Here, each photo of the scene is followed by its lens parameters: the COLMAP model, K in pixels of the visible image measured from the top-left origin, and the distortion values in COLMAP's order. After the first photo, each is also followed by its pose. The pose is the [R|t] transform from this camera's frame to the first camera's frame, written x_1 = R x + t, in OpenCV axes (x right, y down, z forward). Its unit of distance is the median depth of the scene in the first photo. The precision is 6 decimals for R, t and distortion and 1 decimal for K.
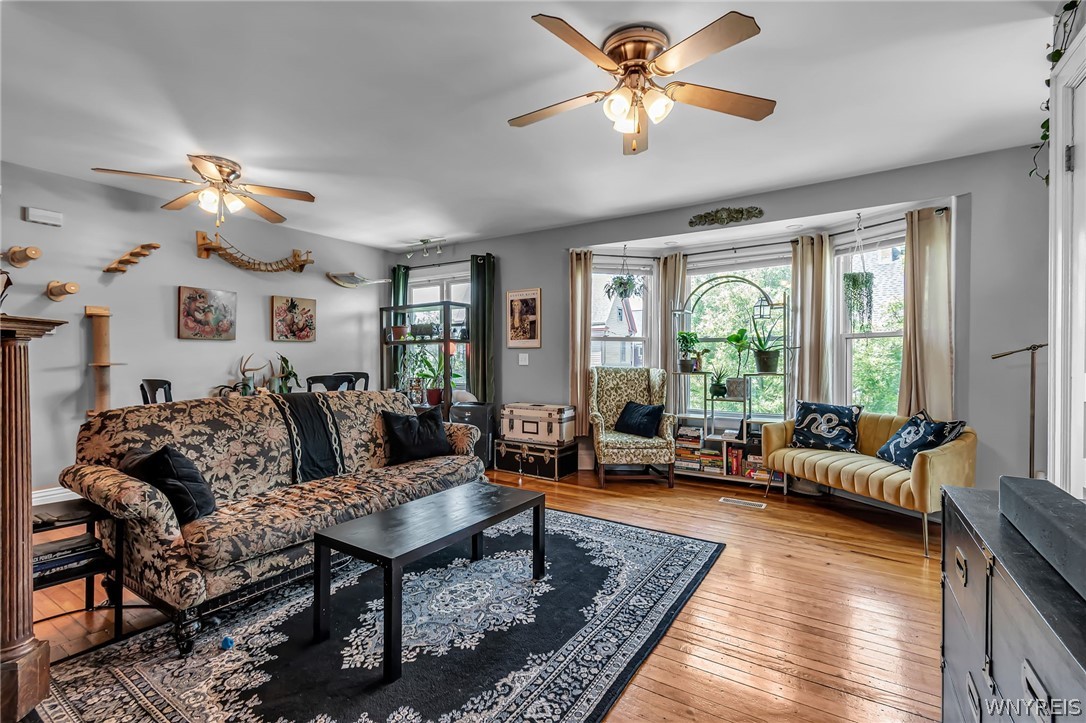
lens RADIAL K [[481.1, 0, 544.6], [0, 481.1, 360.0], [0, 0, 1]] dist [0.000667, -0.000312]
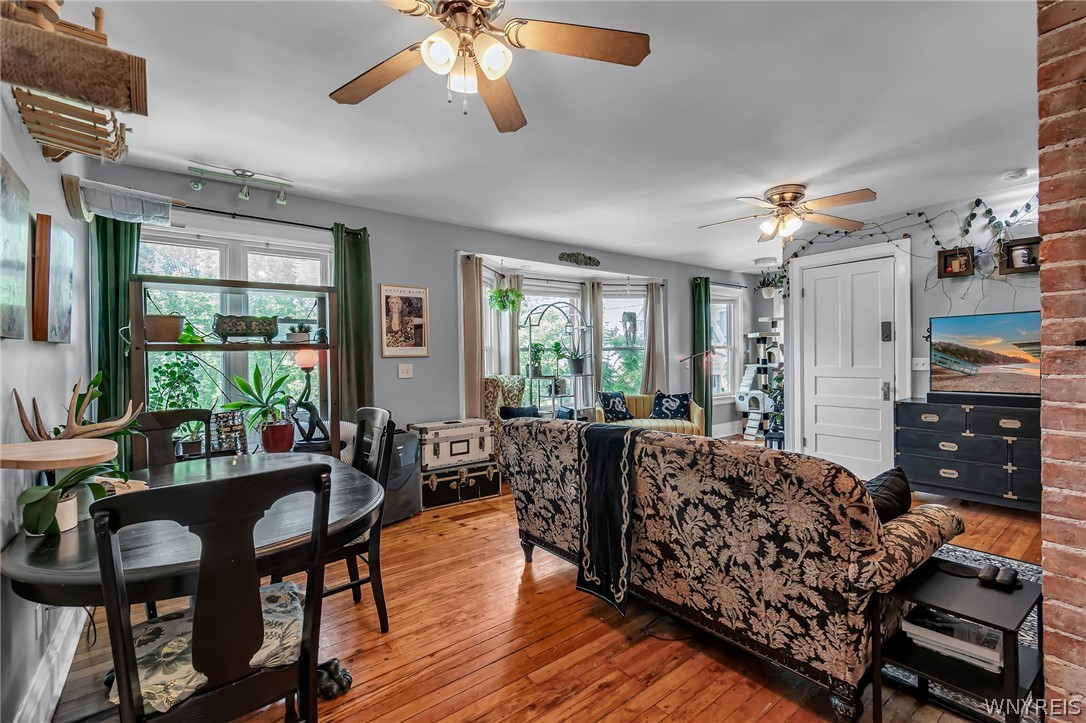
lens RADIAL K [[481.1, 0, 544.6], [0, 481.1, 360.0], [0, 0, 1]] dist [0.000667, -0.000312]
pose [[0.336065, -0.012900, 0.941750, -0.817518], [0.018840, 0.999798, 0.006972, -0.023720], [-0.941650, 0.015400, 0.336240, 0.564634]]
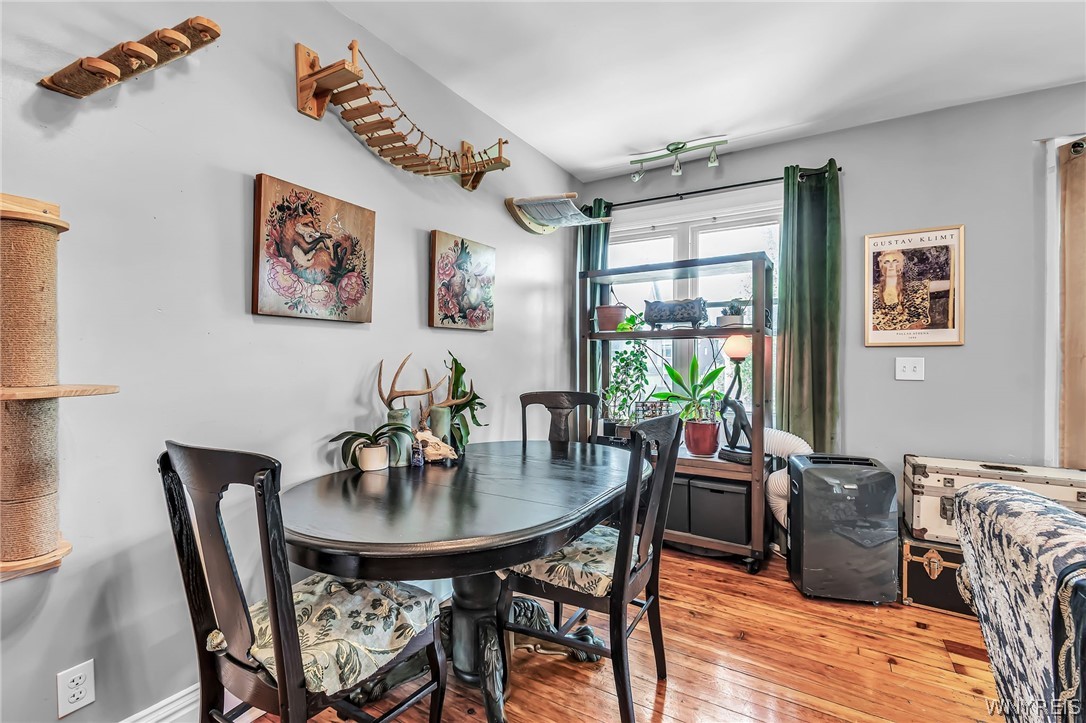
lens RADIAL K [[481.1, 0, 544.6], [0, 481.1, 360.0], [0, 0, 1]] dist [0.000667, -0.000312]
pose [[0.999799, 0.004630, 0.019502, -0.489722], [-0.004602, 0.999988, -0.001473, -0.008701], [-0.019508, 0.001383, 0.999809, 0.561137]]
